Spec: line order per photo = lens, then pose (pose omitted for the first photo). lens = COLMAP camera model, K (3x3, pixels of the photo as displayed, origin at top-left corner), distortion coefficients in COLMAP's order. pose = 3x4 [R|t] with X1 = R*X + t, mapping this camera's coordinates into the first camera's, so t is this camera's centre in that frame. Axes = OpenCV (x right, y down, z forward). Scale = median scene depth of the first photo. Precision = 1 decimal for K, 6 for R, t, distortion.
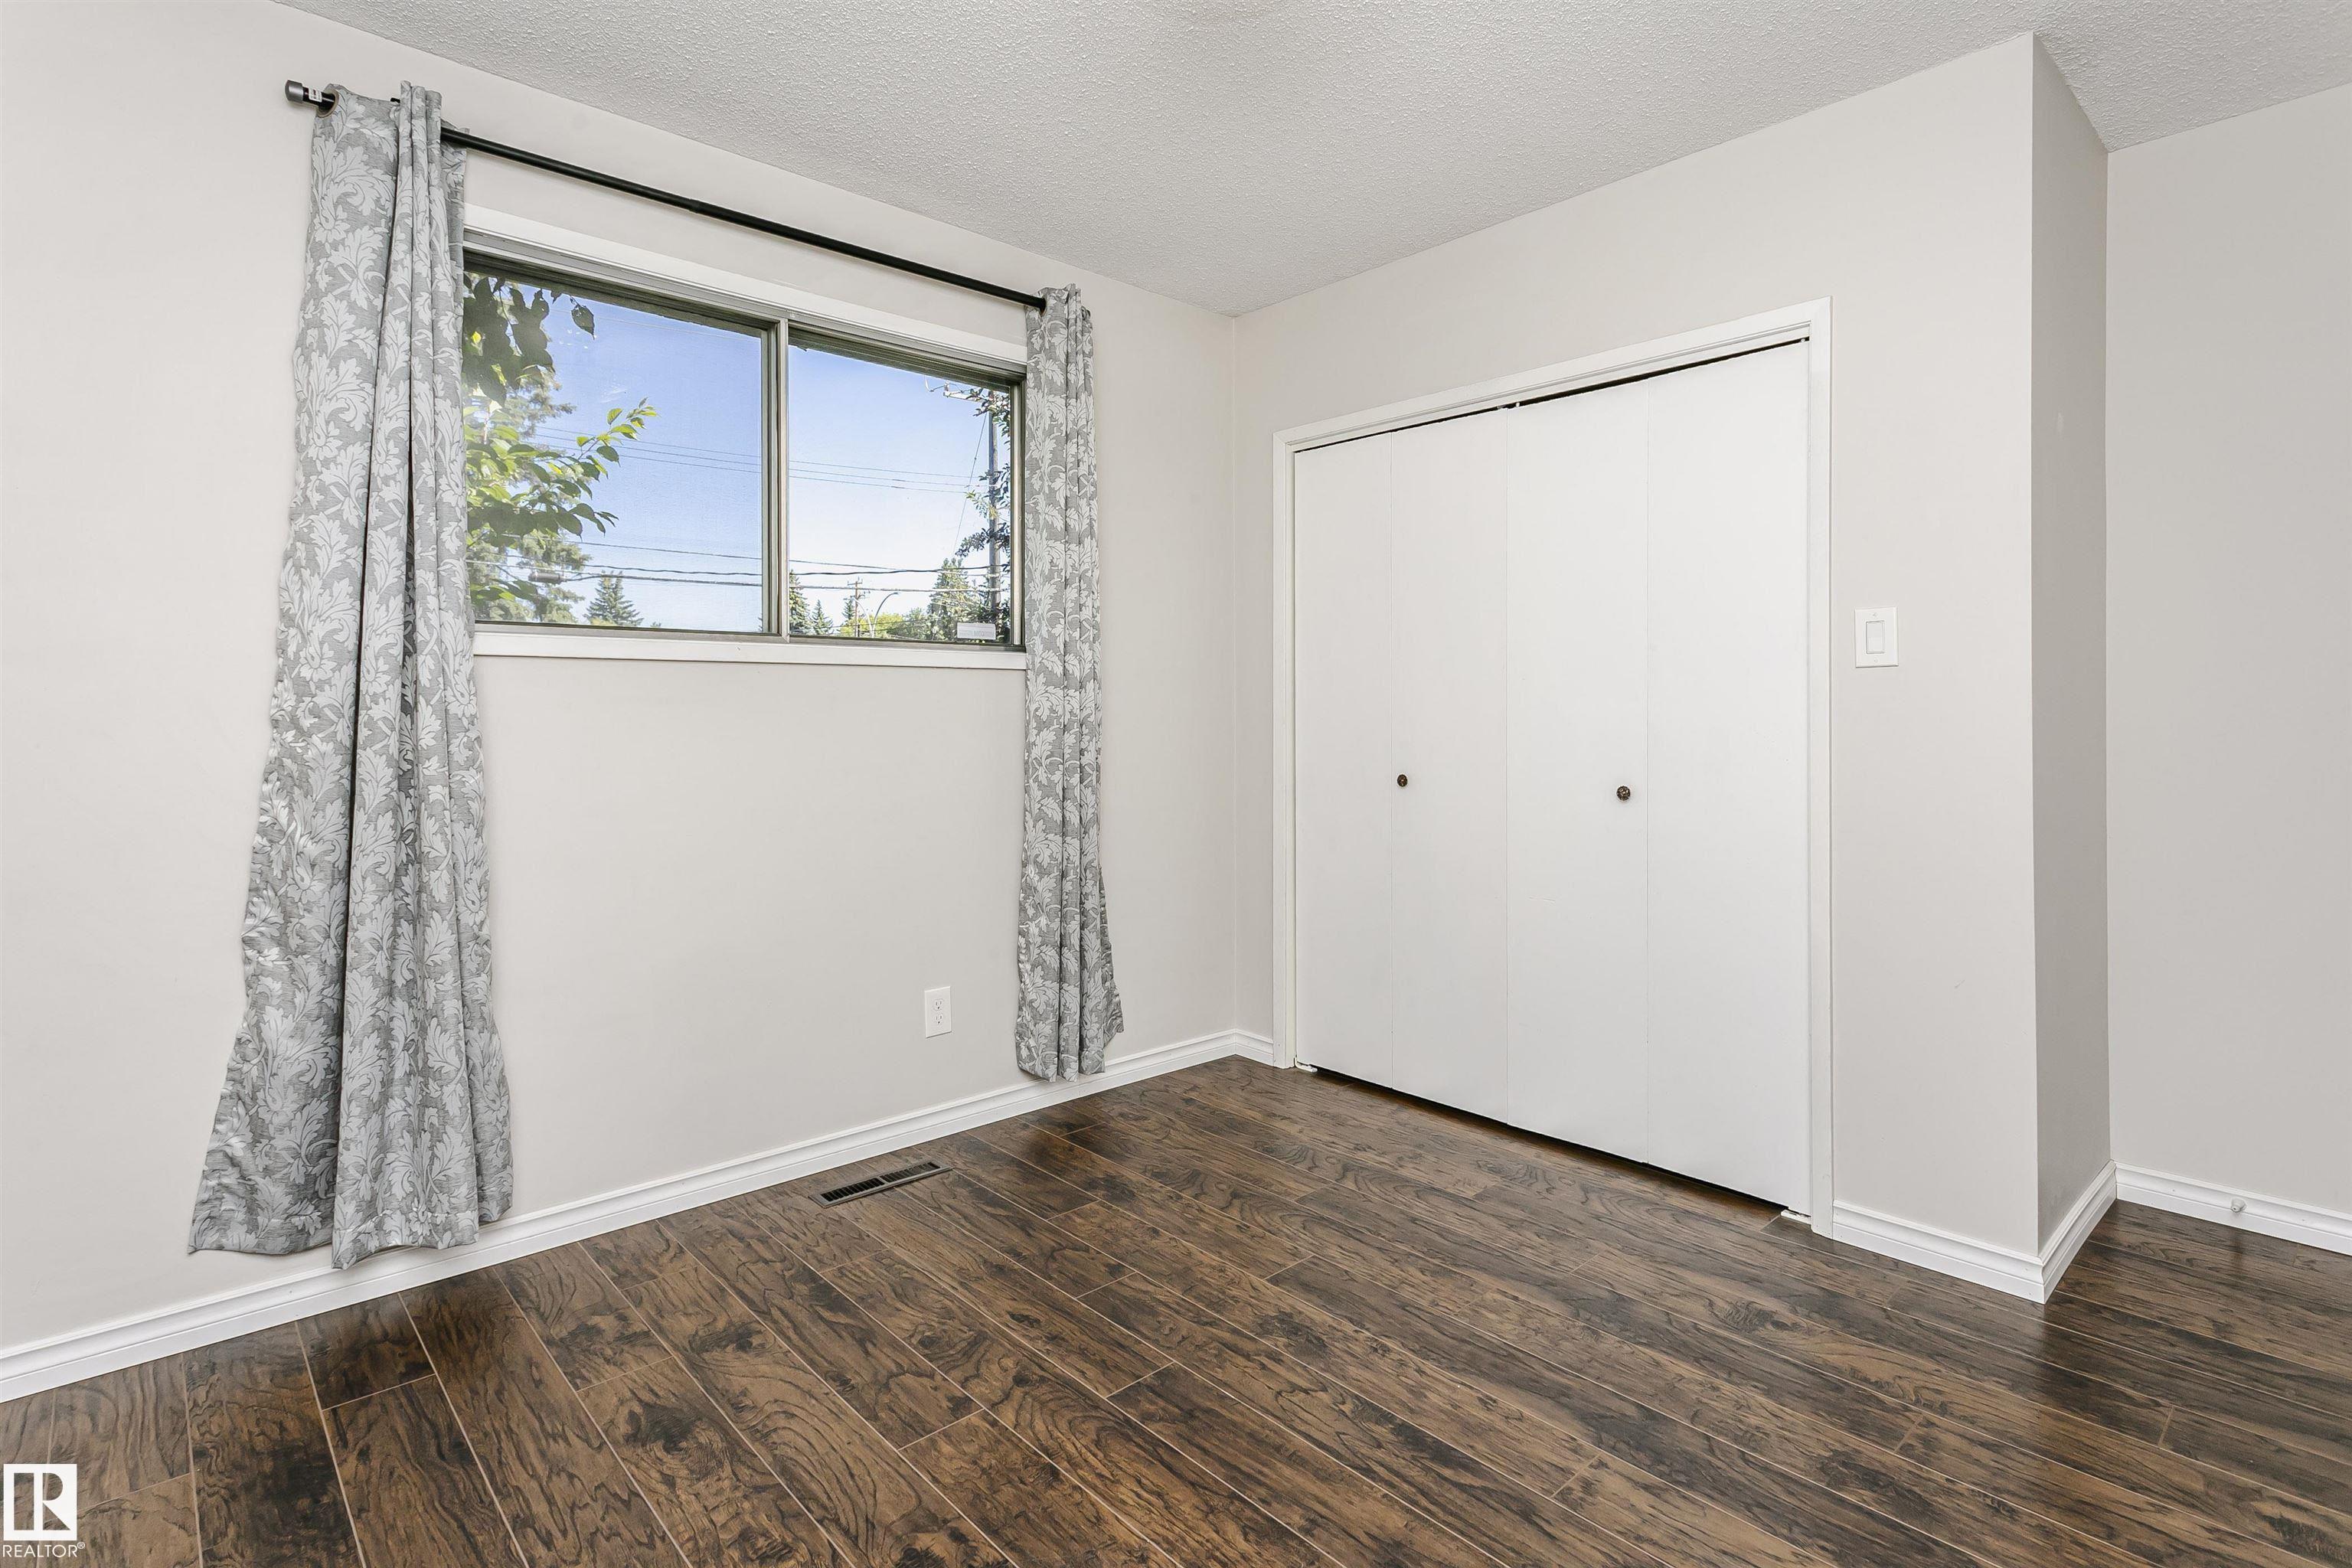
lens RADIAL K [[1134.6, 0, 1210.8], [0, 1134.6, 699.6], [0, 0, 1]] dist [-0.000136, 0.002993]
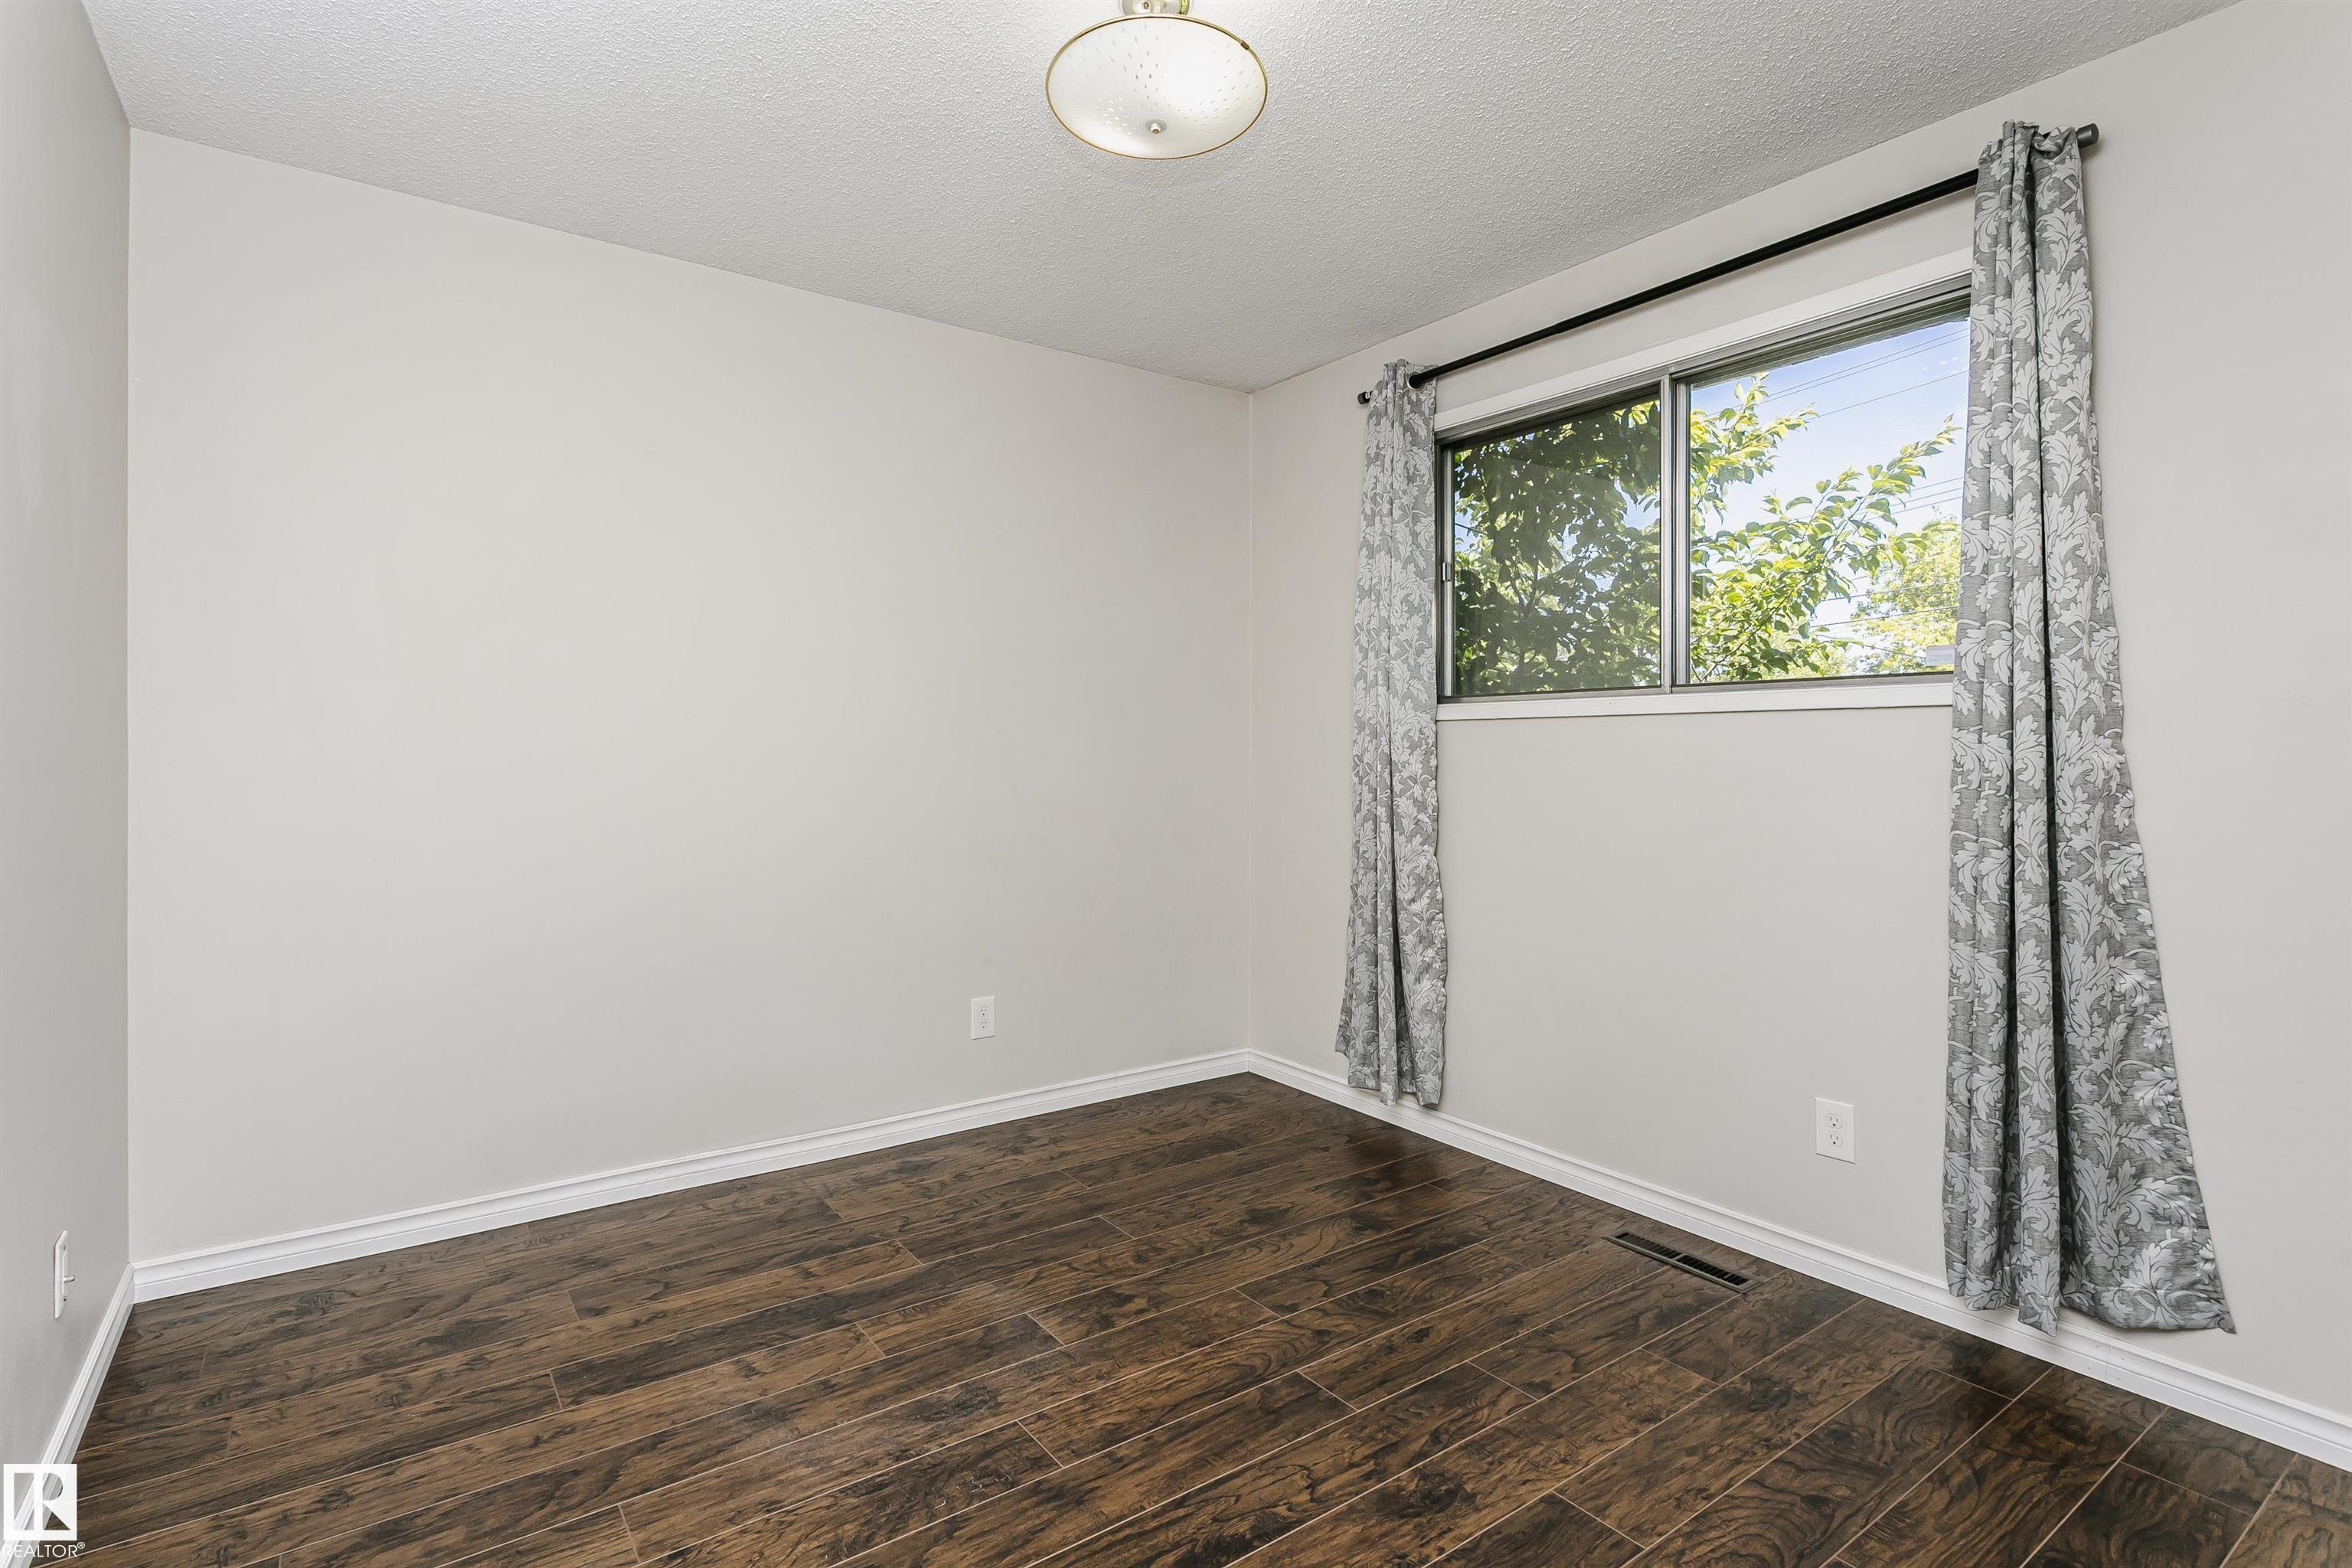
lens RADIAL K [[1134.6, 0, 1125.4], [0, 1134.6, 763.8], [0, 0, 1]] dist [-0.000136, 0.002993]
pose [[-0.150842, 0.012184, -0.988483, 0.944049], [0.010483, 0.999888, 0.010725, -0.007540], [0.988502, -0.008744, -0.150953, 0.904171]]
